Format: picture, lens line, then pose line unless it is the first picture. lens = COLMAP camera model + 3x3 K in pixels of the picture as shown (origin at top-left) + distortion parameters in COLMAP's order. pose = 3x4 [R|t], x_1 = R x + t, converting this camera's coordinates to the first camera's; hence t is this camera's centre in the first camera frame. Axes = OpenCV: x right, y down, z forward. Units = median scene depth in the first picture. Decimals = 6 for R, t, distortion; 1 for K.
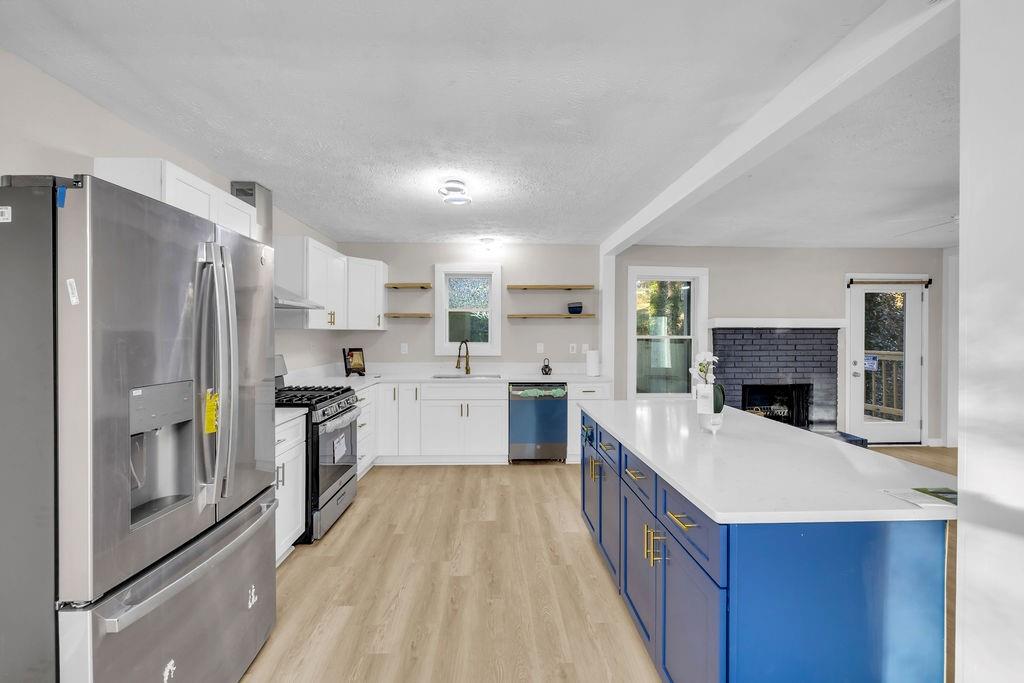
lens RADIAL K [[429.8, 0, 510.6], [0, 429.8, 336.4], [0, 0, 1]] dist [0.003835, 0.000216]
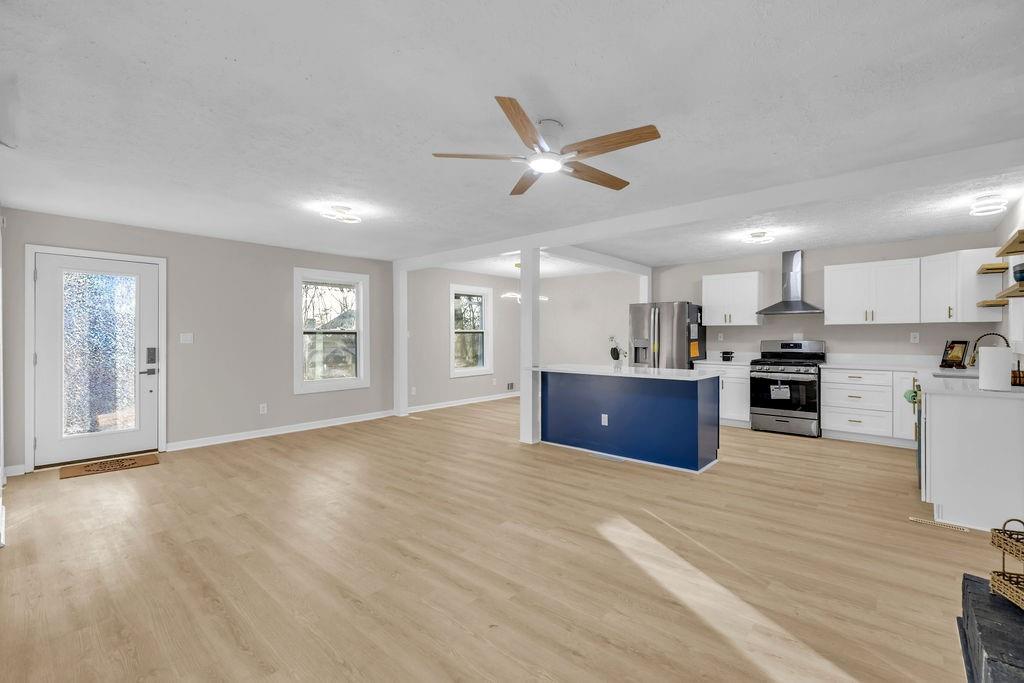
lens RADIAL K [[429.8, 0, 512.0], [0, 429.8, 335.3], [0, 0, 1]] dist [0.003835, 0.000216]
pose [[-0.677405, 0.004100, -0.735599, 1.890761], [-0.002937, 0.999961, 0.008278, 0.015907], [0.735605, 0.007768, -0.677367, 1.601038]]
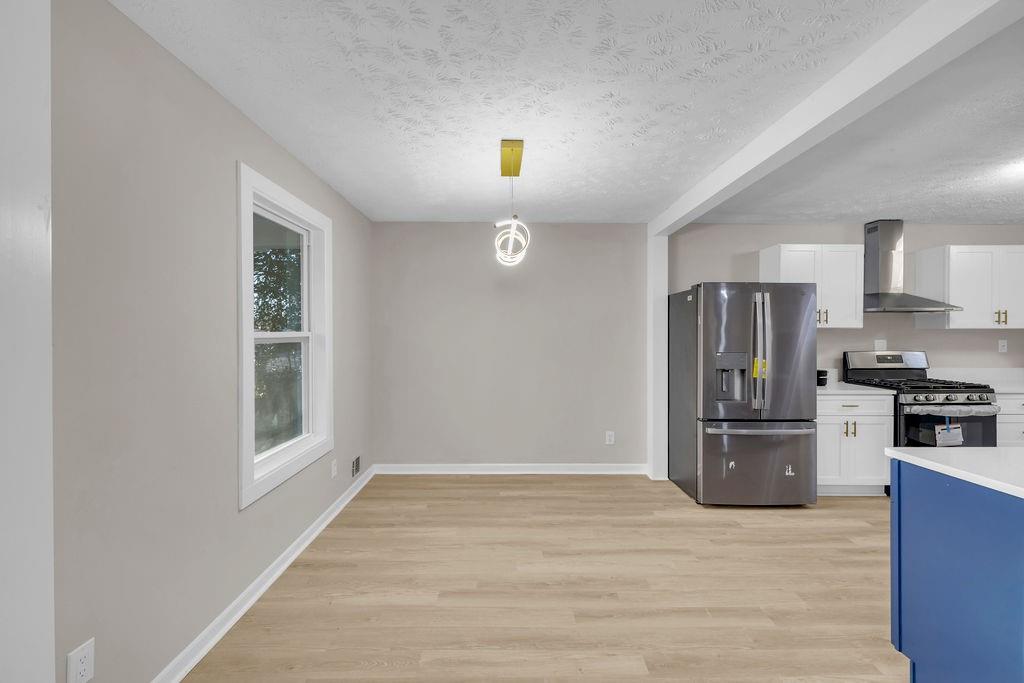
lens RADIAL K [[429.8, 0, 511.3], [0, 429.8, 338.9], [0, 0, 1]] dist [0.003835, 0.000216]
pose [[-0.019498, 0.015452, -0.999690, 0.835509], [-0.005755, 0.999862, 0.015567, -0.002242], [0.999793, 0.006056, -0.019406, -0.126421]]
